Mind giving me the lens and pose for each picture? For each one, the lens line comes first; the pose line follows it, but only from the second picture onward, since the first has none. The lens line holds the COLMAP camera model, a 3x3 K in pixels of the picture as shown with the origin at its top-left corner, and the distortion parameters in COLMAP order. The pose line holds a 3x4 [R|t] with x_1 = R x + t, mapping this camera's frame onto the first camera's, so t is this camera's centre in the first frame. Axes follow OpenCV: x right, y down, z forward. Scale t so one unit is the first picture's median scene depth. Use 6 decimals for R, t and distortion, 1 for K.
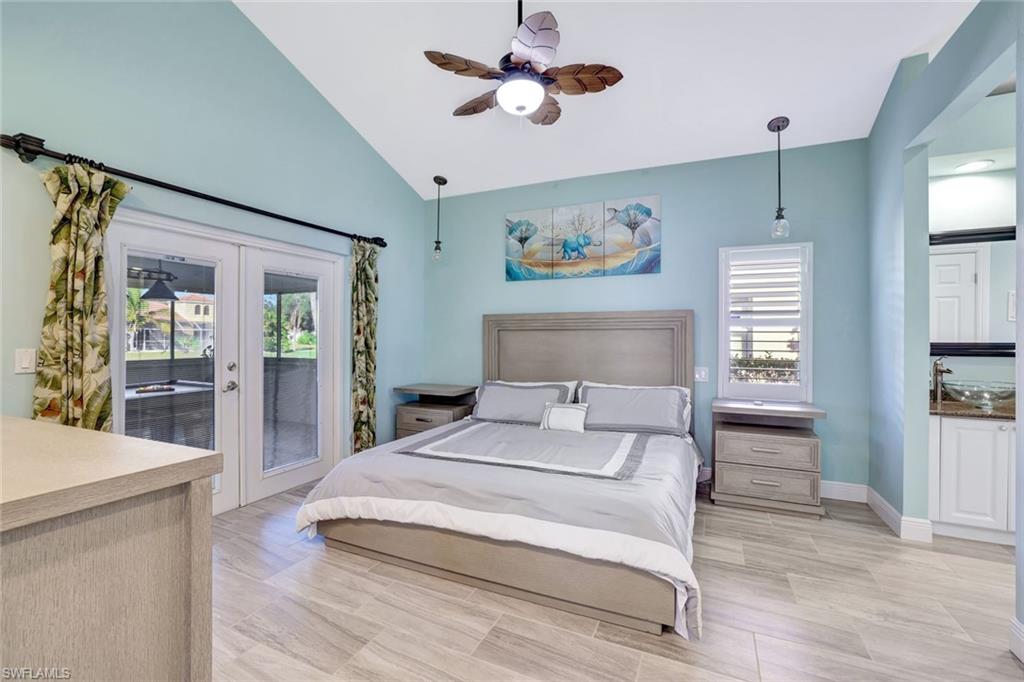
lens RADIAL K [[453.6, 0, 512.0], [0, 453.6, 341.0], [0, 0, 1]] dist [0.000209, 0.000058]
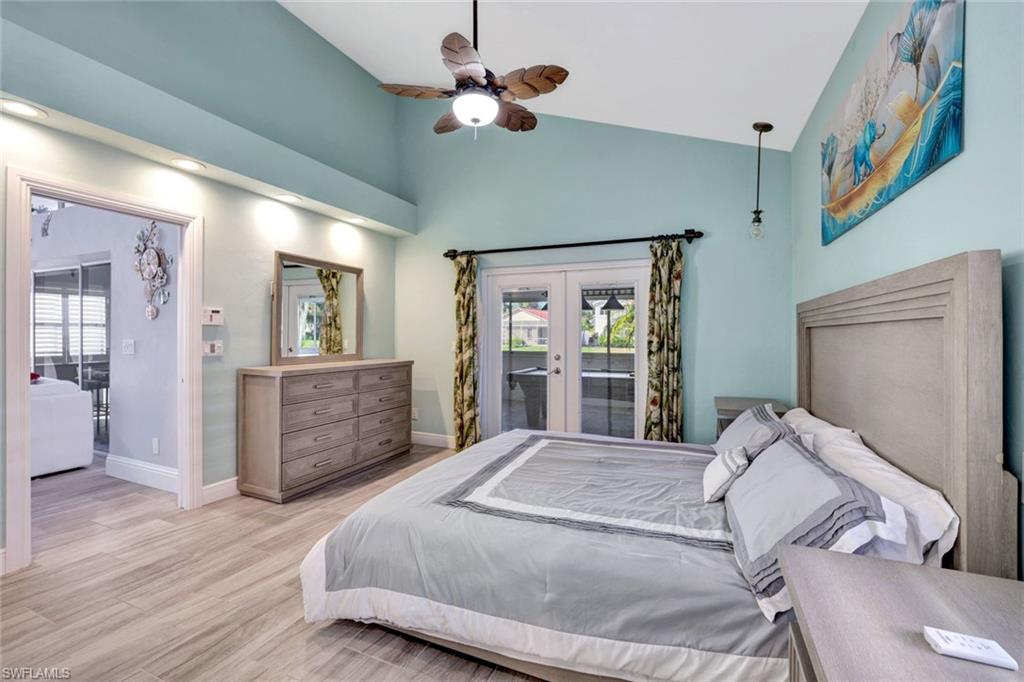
lens RADIAL K [[453.6, 0, 512.0], [0, 453.6, 341.0], [0, 0, 1]] dist [0.000209, 0.000058]
pose [[0.036547, 0.010473, -0.999277, 0.654816], [-0.012861, 0.999867, 0.010009, -0.007211], [0.999249, 0.012485, 0.036677, 0.645893]]
